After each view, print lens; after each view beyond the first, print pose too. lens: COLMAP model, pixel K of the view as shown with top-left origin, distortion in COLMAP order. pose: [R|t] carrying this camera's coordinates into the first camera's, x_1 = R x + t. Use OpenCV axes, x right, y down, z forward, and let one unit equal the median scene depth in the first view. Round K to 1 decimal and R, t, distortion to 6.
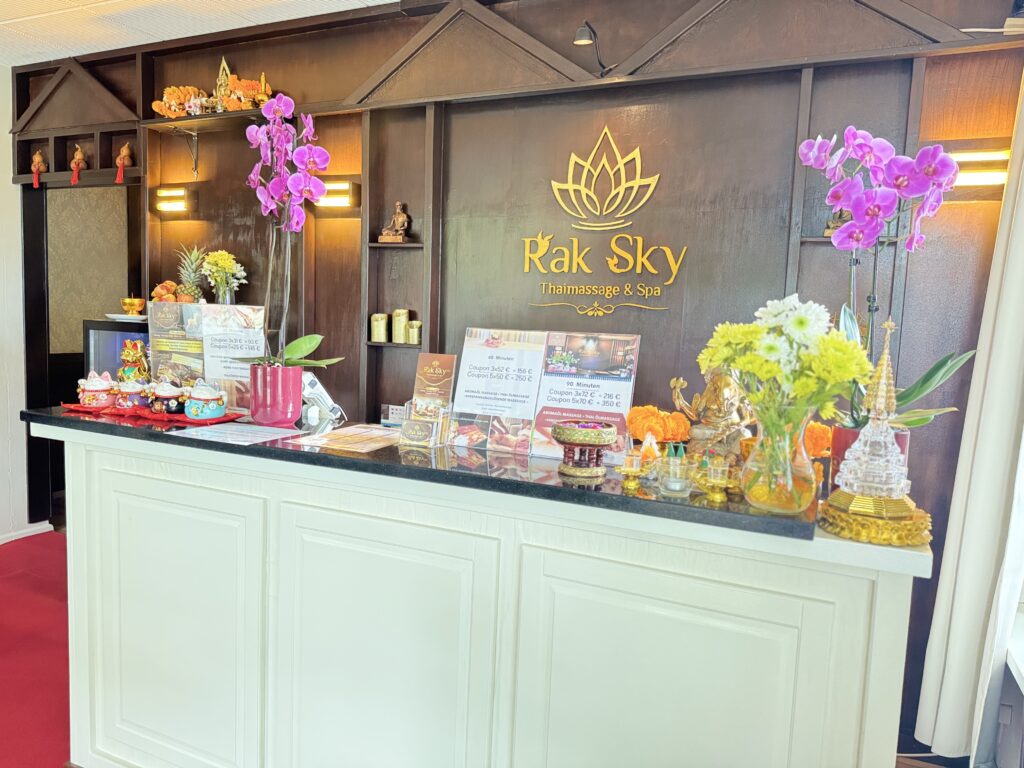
lens RADIAL K [[751.4, 0, 512.0], [0, 751.4, 384.0], [0, 0, 1]] dist [0.087866, -0.132331]
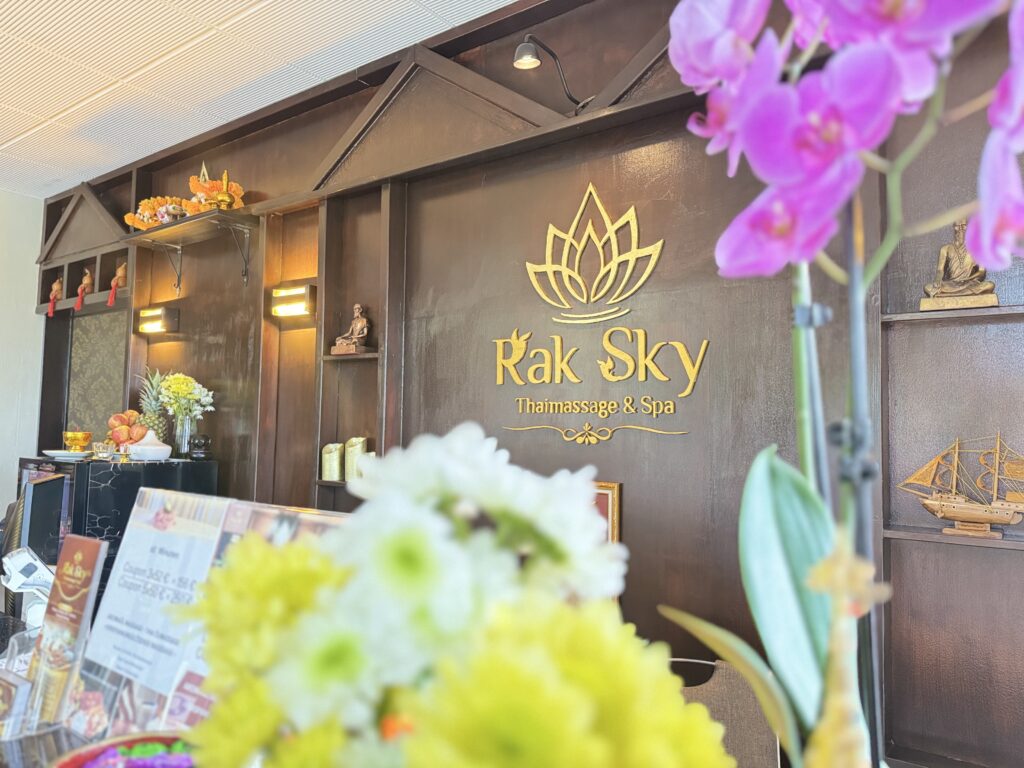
lens RADIAL K [[734.7, 0, 512.0], [0, 734.7, 384.0], [0, 0, 1]] dist [0.130662, -0.210778]
pose [[0.978396, -0.033621, -0.203989, 0.181107], [0.001606, 0.987894, -0.155120, -0.038456], [0.206735, 0.151441, 0.966606, 0.312922]]
